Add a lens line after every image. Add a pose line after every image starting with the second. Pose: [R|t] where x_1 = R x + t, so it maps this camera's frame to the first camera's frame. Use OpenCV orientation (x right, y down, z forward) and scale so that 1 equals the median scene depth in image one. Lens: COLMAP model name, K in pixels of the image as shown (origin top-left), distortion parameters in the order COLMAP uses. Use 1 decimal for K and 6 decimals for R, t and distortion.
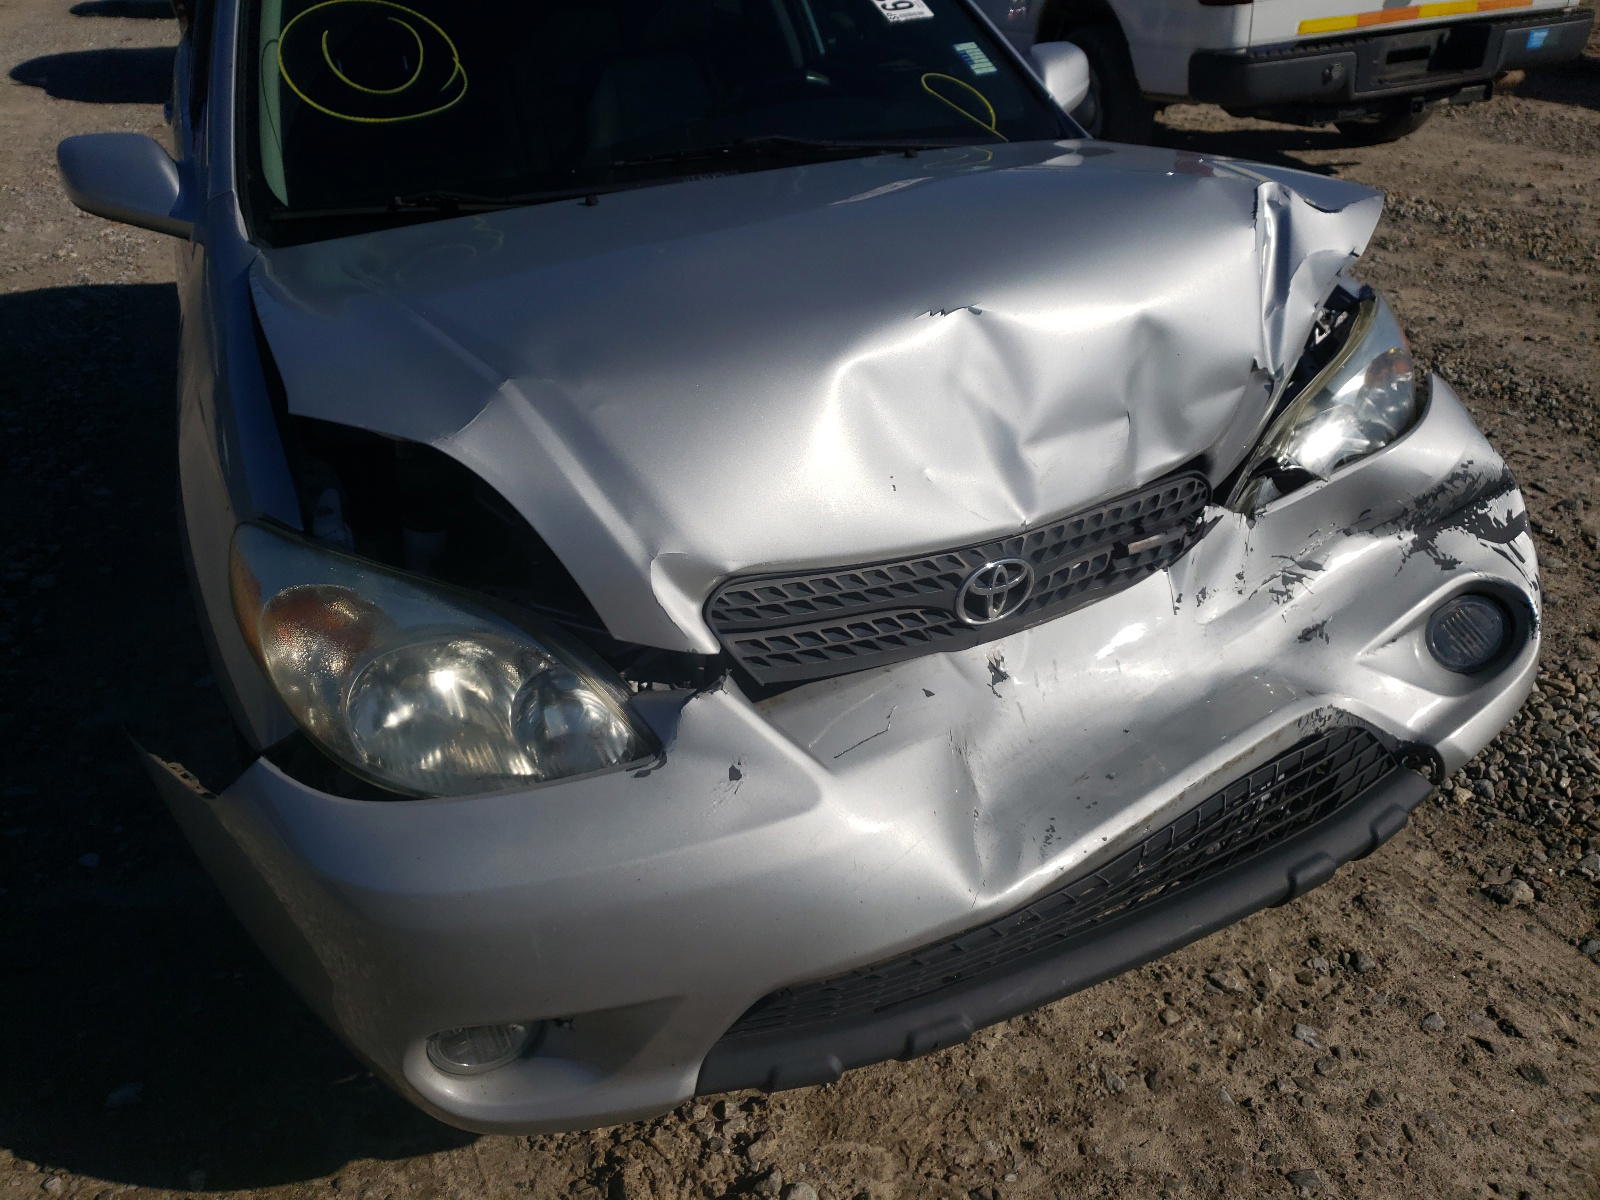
lens RADIAL K [[1238.8, 0, 801.7], [0, 1238.8, 634.0], [0, 0, 1]] dist [0.038018, -0.043415]
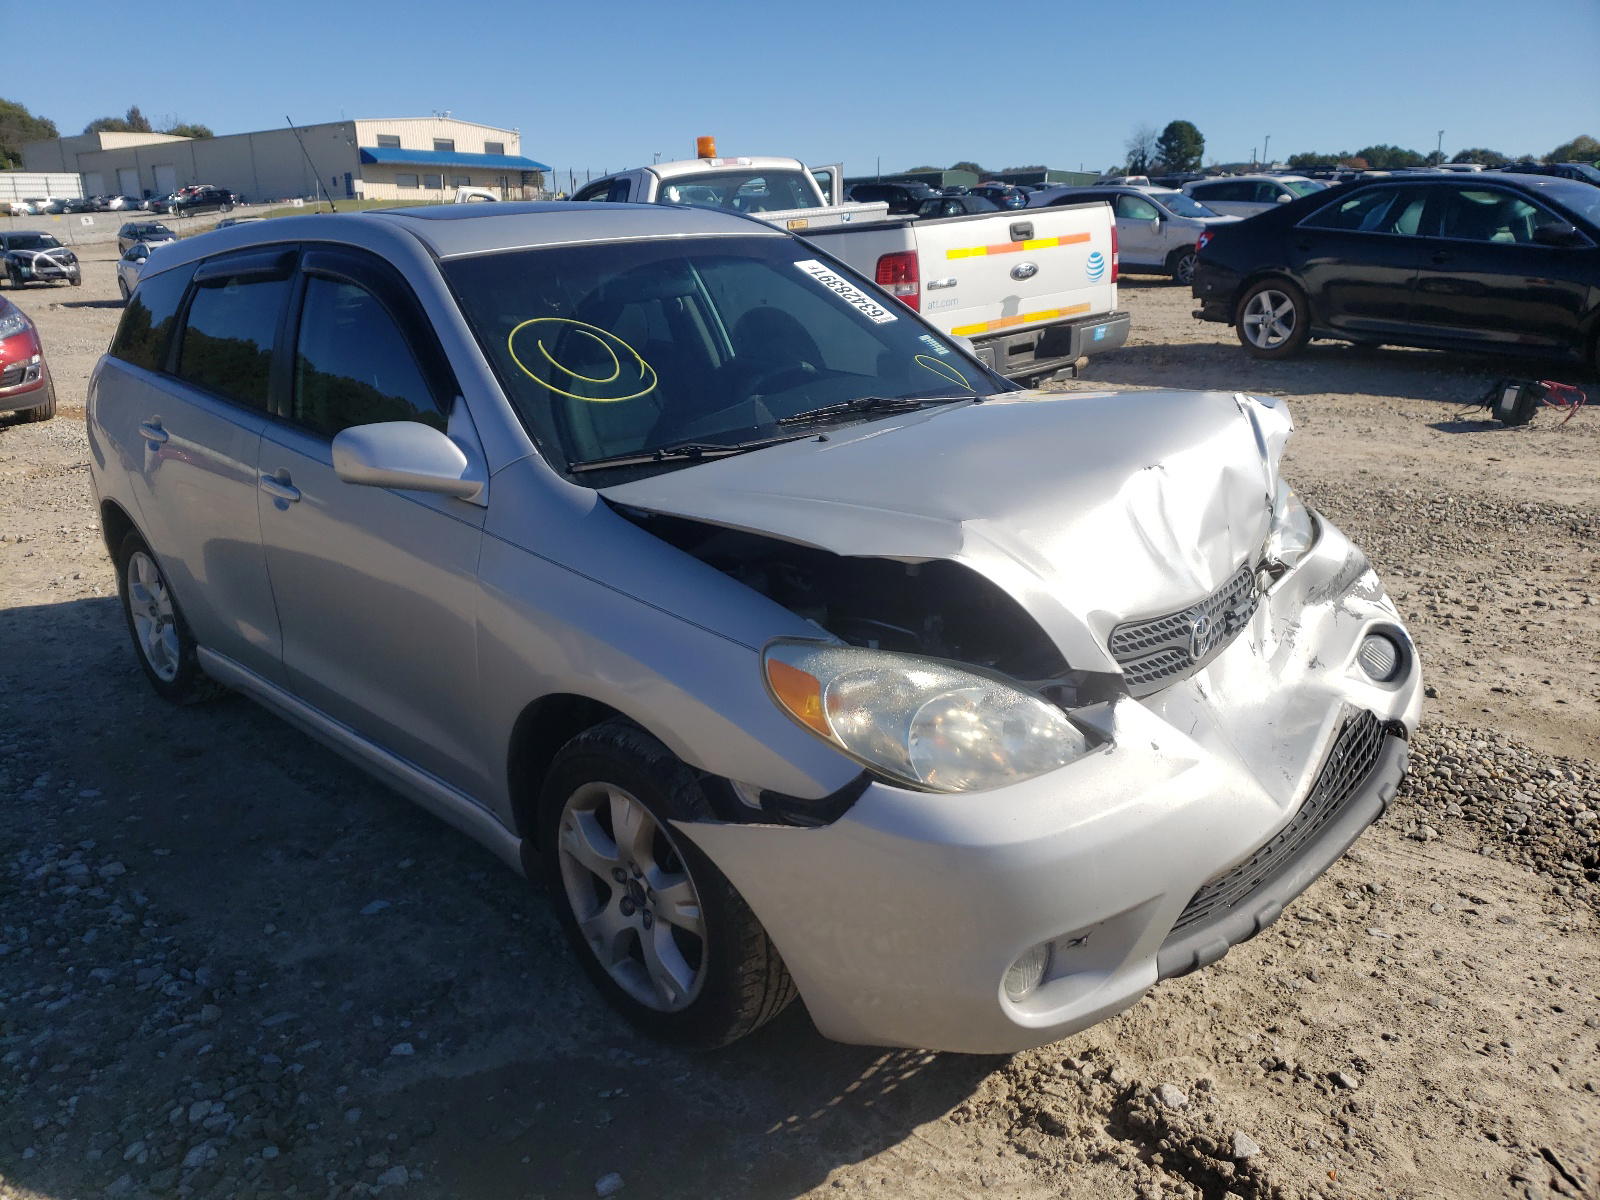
lens RADIAL K [[1238.8, 0, 801.7], [0, 1238.8, 634.0], [0, 0, 1]] dist [0.038018, -0.043415]
pose [[0.930997, -0.121207, 0.344315, -0.717840], [0.197236, 0.960746, -0.195102, 0.141375], [-0.307152, 0.249551, 0.918359, -0.242088]]
